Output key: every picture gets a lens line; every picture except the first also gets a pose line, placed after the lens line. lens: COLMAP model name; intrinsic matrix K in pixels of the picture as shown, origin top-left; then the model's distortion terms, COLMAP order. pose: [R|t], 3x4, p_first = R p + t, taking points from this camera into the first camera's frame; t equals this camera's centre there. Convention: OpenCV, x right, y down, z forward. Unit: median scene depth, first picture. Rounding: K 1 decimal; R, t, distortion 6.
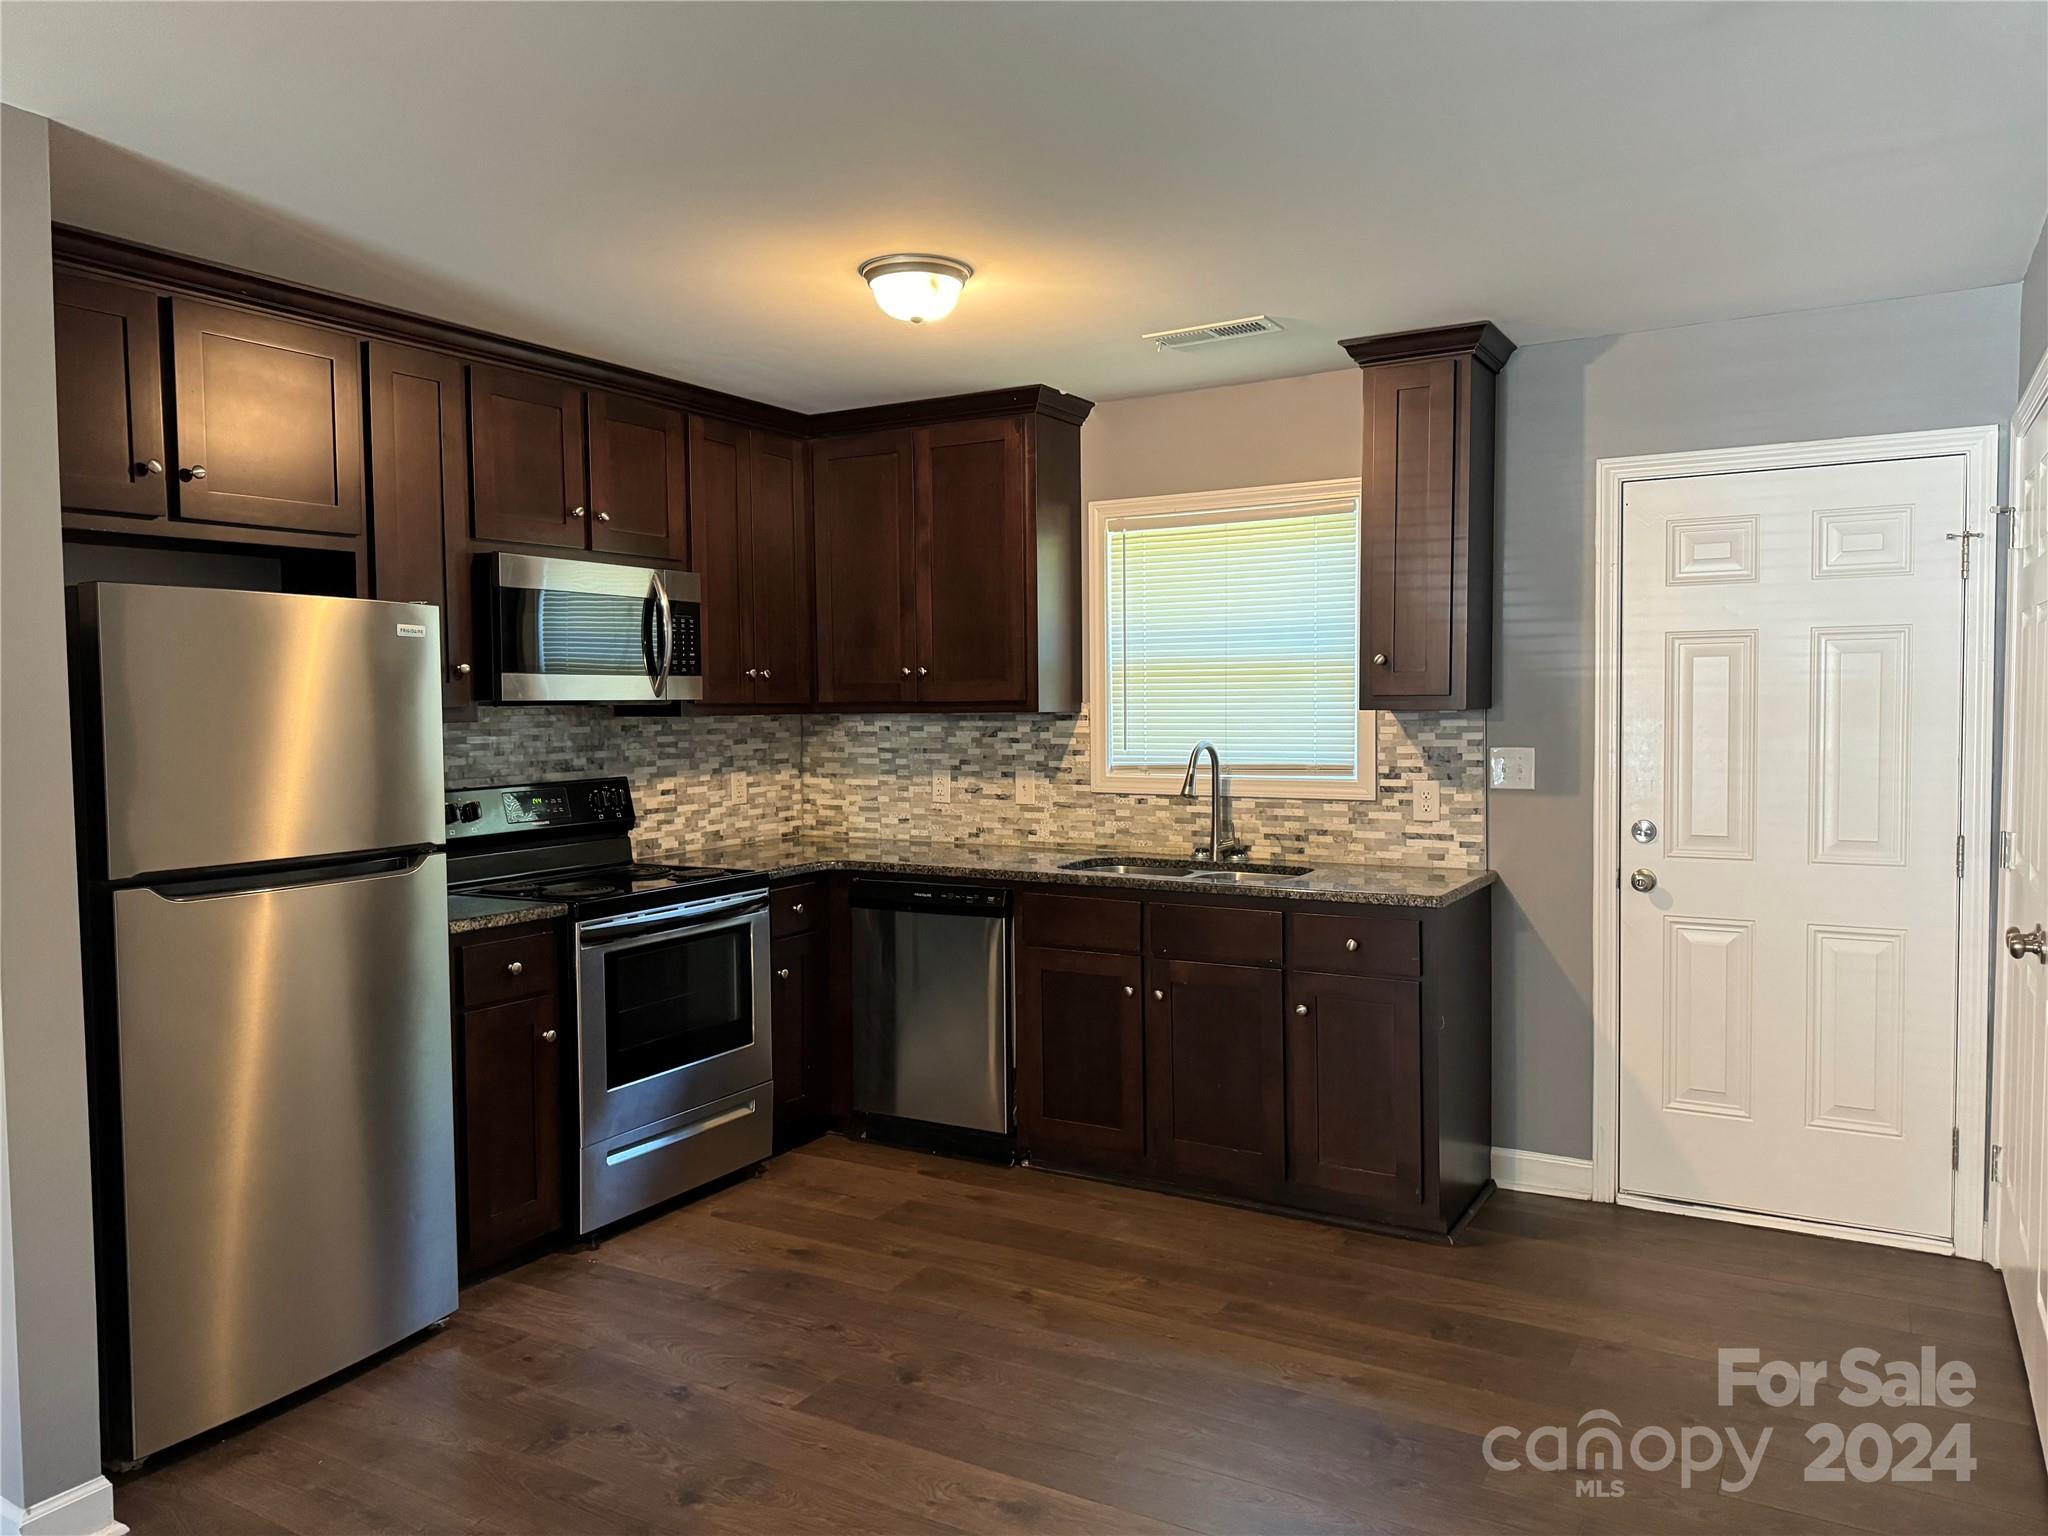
lens RADIAL K [[1446.2, 0, 1024.0], [0, 1446.2, 768.0], [0, 0, 1]] dist [0.066944, -0.078051]
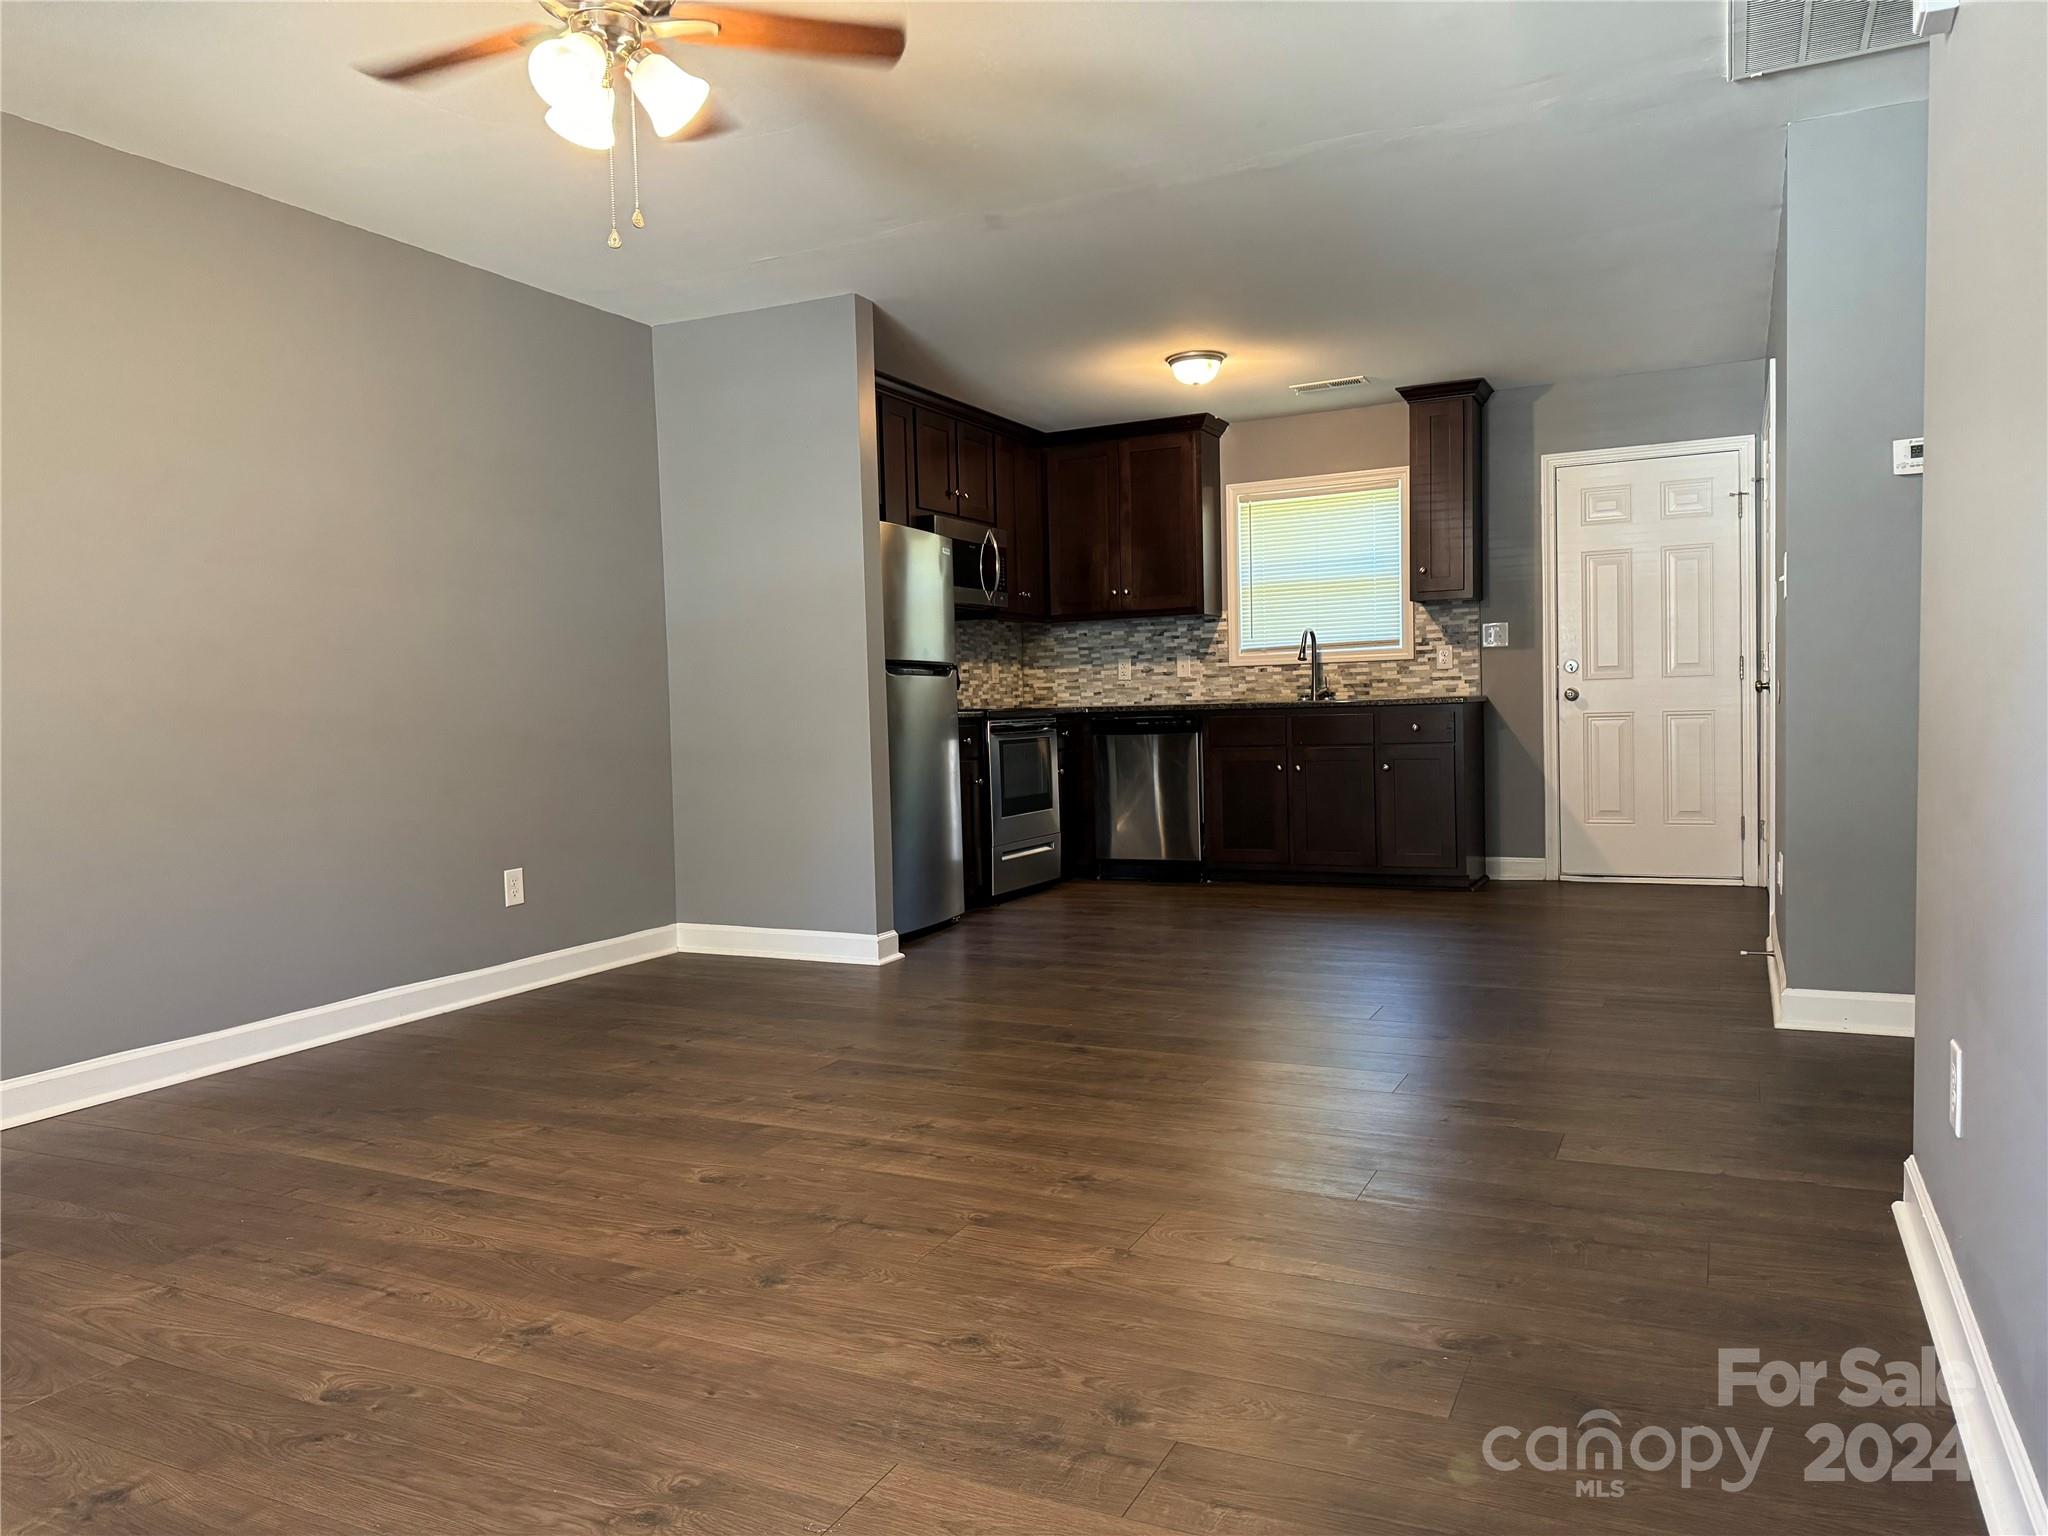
lens RADIAL K [[1417.8, 0, 1024.0], [0, 1417.8, 768.0], [0, 0, 1]] dist [0.091583, -0.147721]
pose [[0.997713, -0.021363, 0.064120, -0.313398], [0.021348, 0.999772, 0.000913, 0.135723], [-0.064125, 0.000458, 0.997942, -0.614359]]
